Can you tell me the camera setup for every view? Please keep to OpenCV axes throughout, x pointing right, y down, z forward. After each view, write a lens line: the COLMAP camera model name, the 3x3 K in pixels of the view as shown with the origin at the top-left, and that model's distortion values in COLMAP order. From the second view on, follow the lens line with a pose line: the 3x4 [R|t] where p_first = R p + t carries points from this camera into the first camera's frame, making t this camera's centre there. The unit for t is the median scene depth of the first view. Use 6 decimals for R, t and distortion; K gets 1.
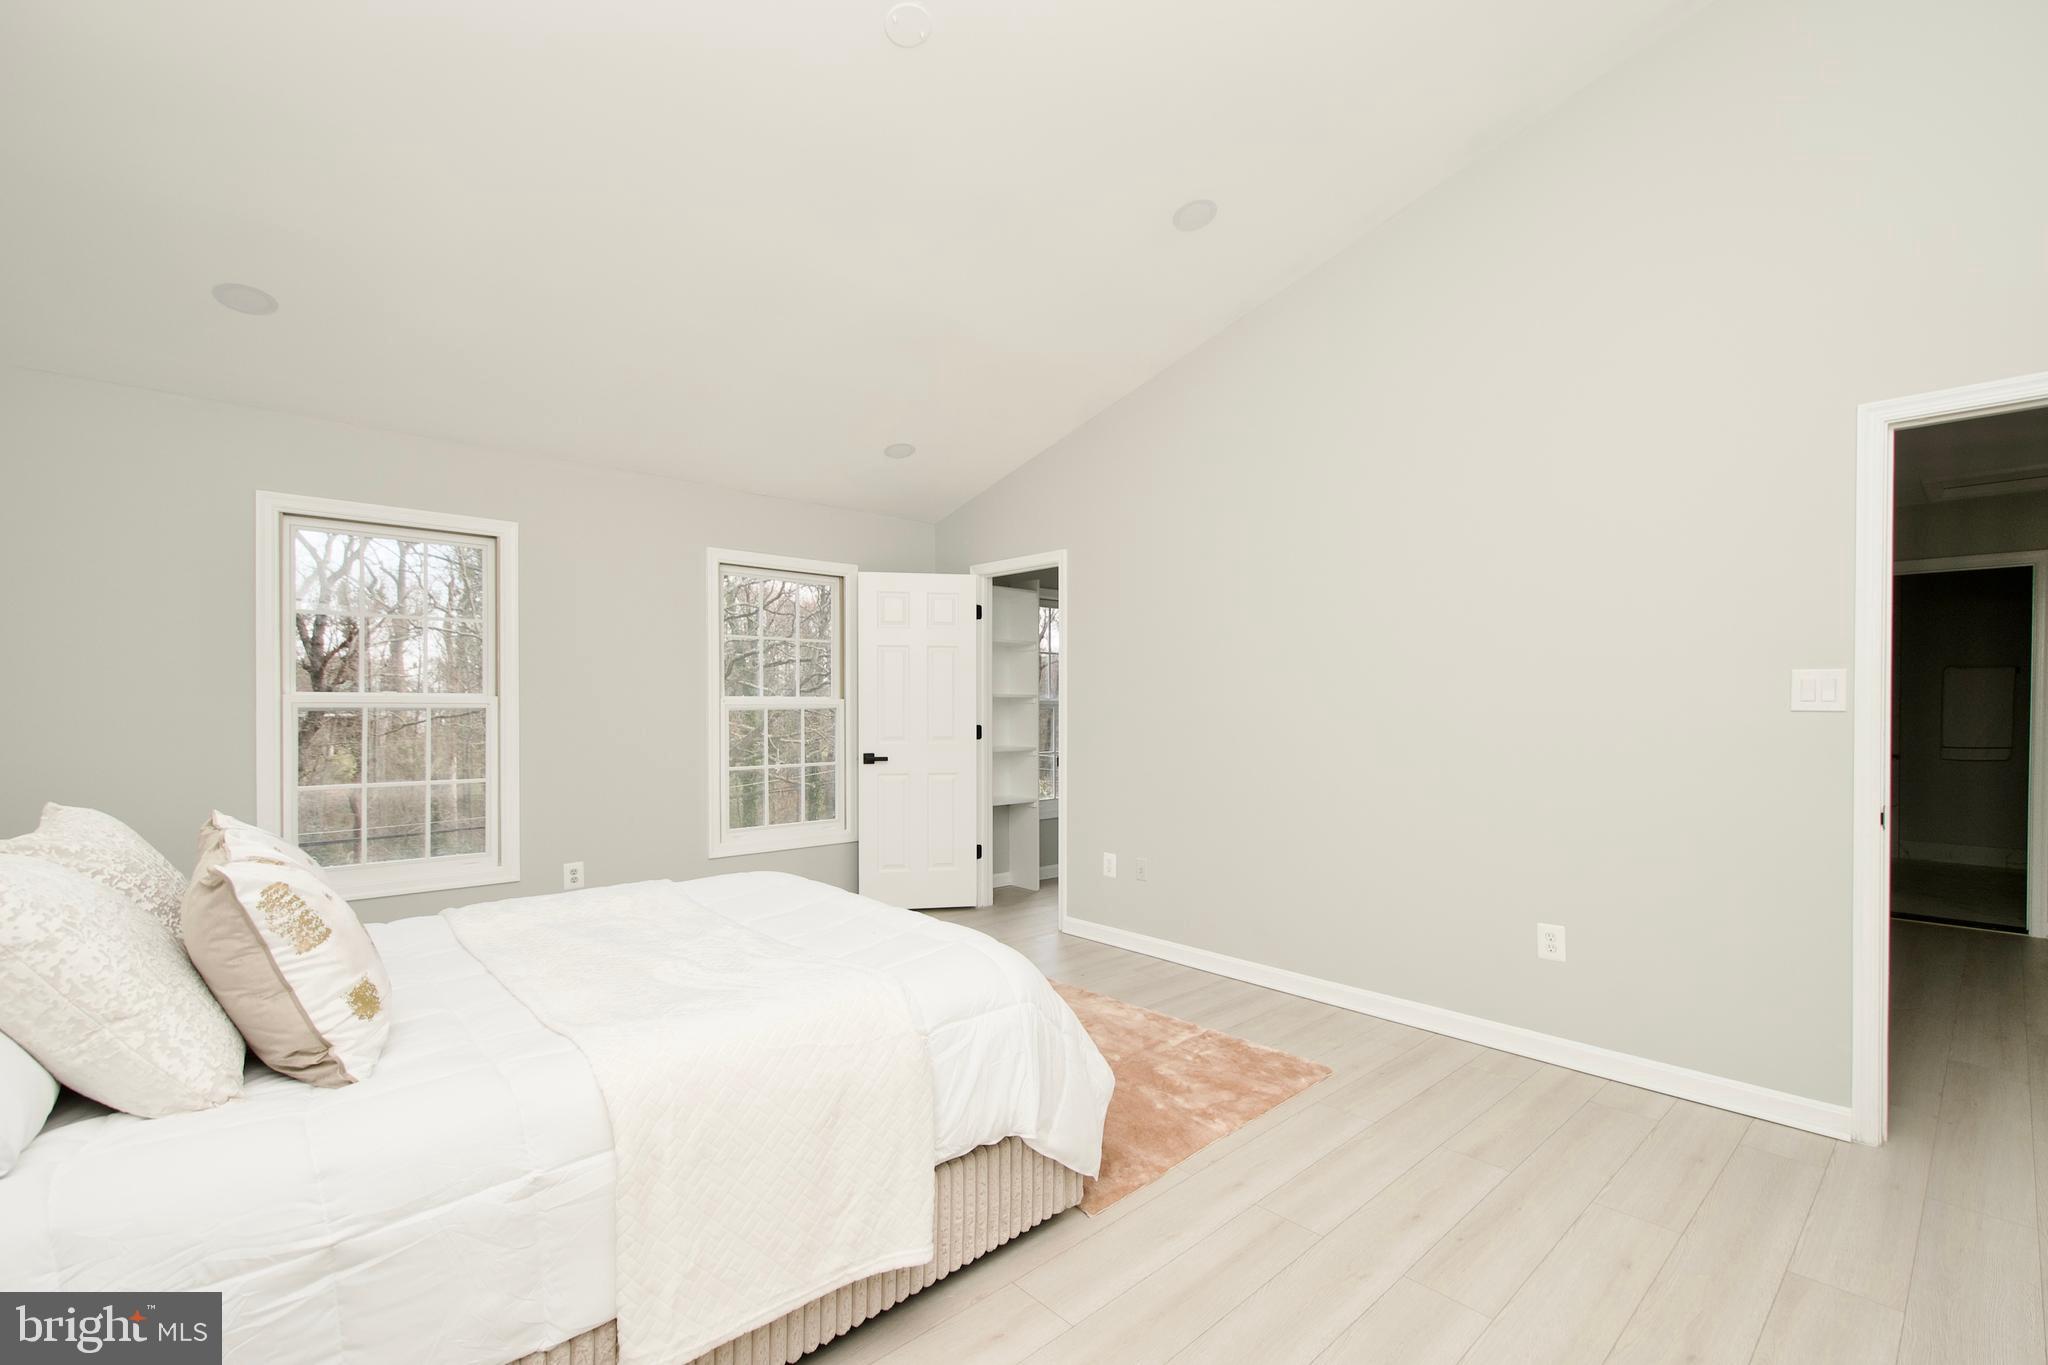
lens RADIAL K [[897.8, 0, 1036.7], [0, 897.8, 713.7], [0, 0, 1]] dist [0.003531, -0.000917]
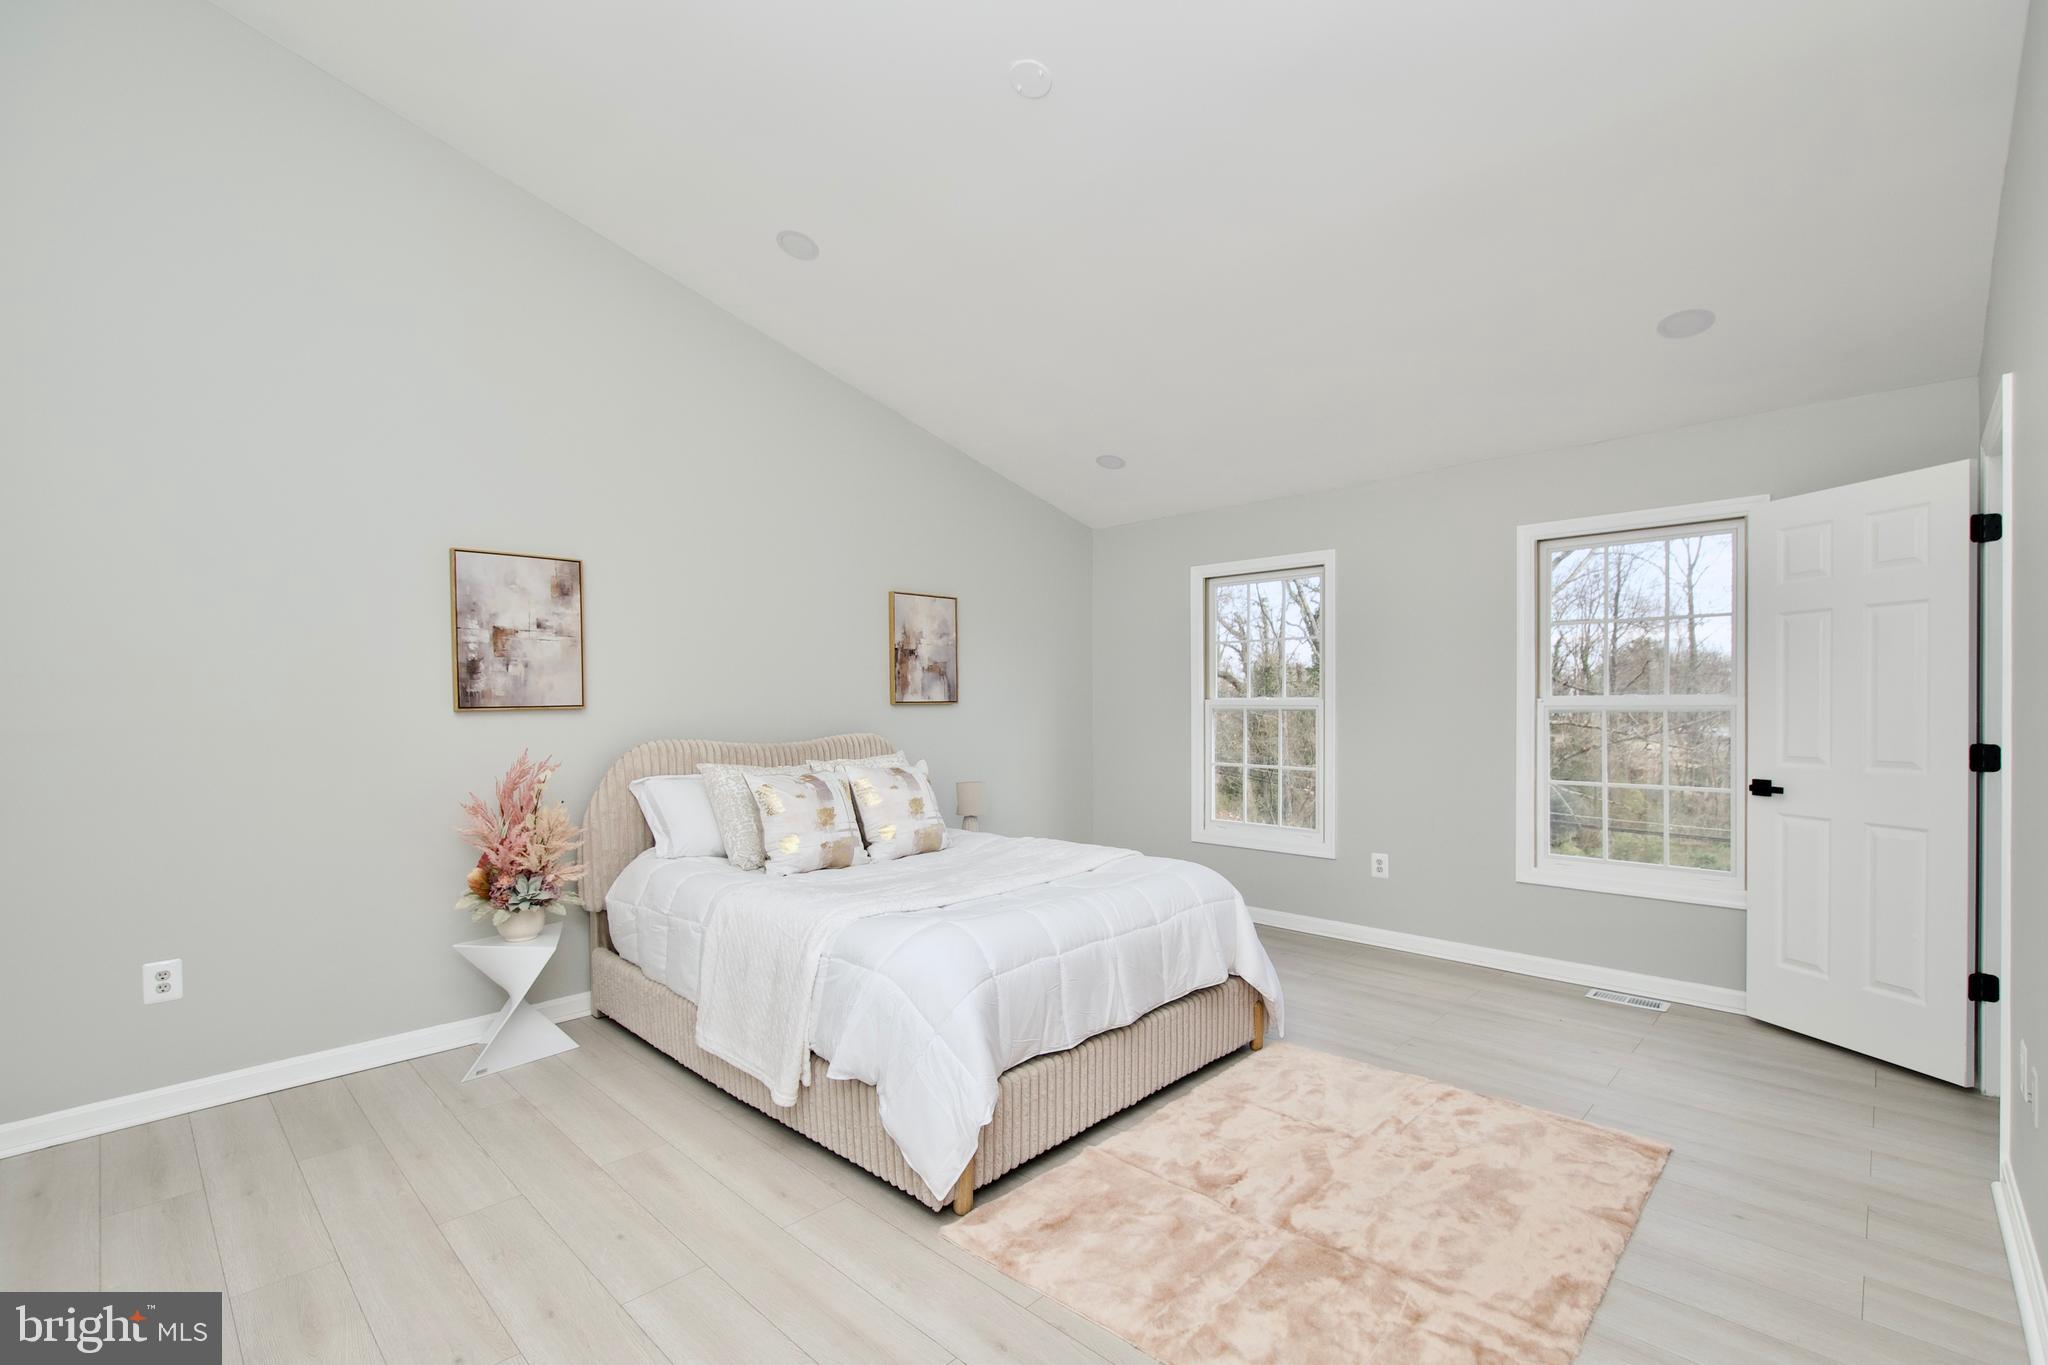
lens RADIAL K [[897.8, 0, 1036.7], [0, 897.8, 713.7], [0, 0, 1]] dist [0.003531, -0.000917]
pose [[0.068771, 0.008278, -0.997598, 0.460759], [-0.012682, 0.999892, 0.007423, -0.001909], [0.997552, 0.012141, 0.068868, 0.465686]]
